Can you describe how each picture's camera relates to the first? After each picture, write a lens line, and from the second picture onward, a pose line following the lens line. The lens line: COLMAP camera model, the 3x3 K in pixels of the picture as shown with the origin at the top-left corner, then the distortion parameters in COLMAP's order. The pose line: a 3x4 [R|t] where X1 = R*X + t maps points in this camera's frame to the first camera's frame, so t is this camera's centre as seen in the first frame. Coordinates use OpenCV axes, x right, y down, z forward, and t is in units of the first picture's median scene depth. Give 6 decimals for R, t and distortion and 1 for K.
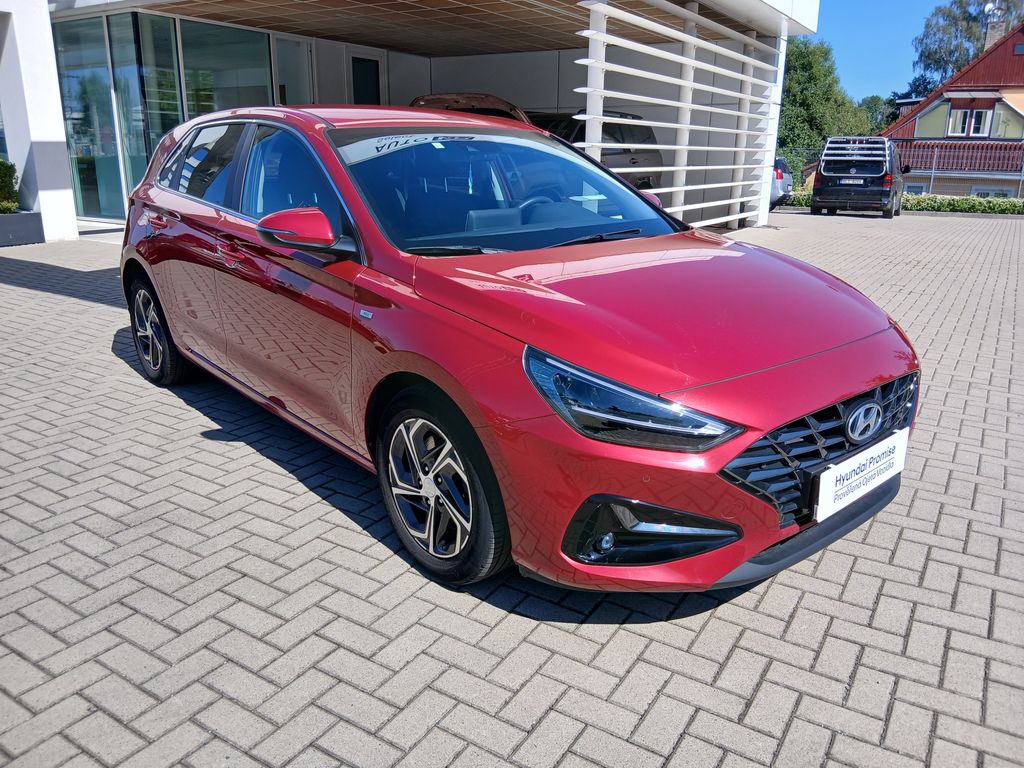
lens RADIAL K [[777.4, 0, 516.1], [0, 777.4, 390.3], [0, 0, 1]] dist [0.018835, -0.051227]
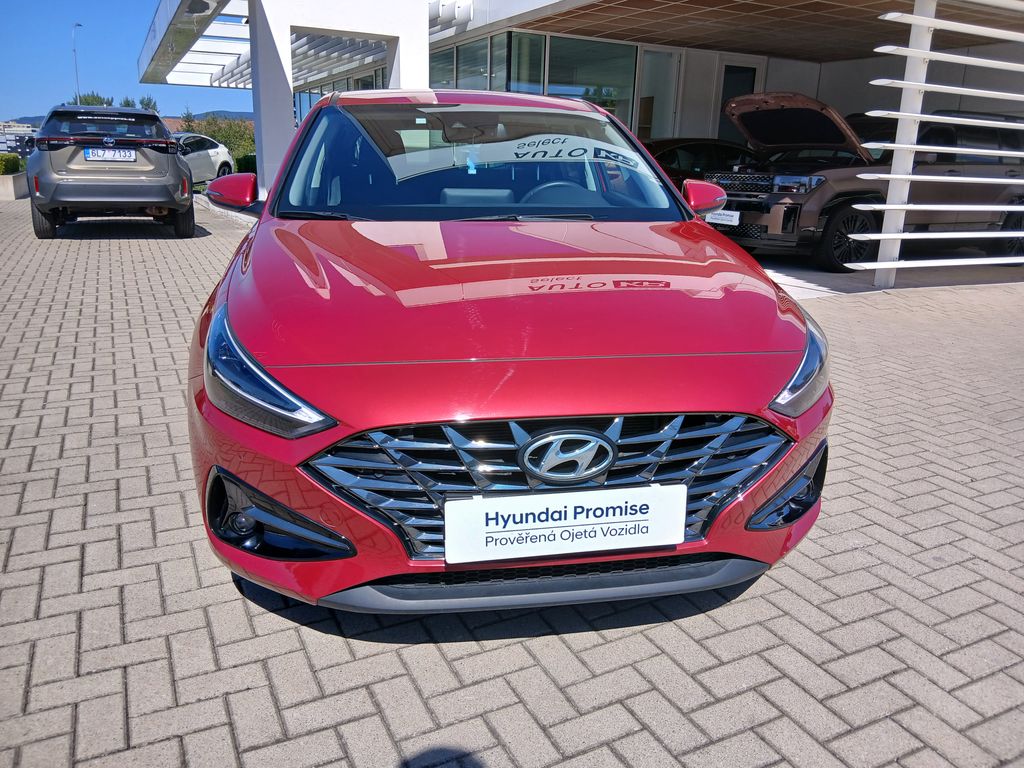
lens RADIAL K [[777.4, 0, 515.0], [0, 777.4, 379.6], [0, 0, 1]] dist [0.018835, -0.051227]
pose [[0.856074, 0.150186, -0.494551, 0.595943], [-0.166183, 0.986025, 0.011773, -0.025371], [0.489408, 0.072107, 0.869069, 0.249031]]
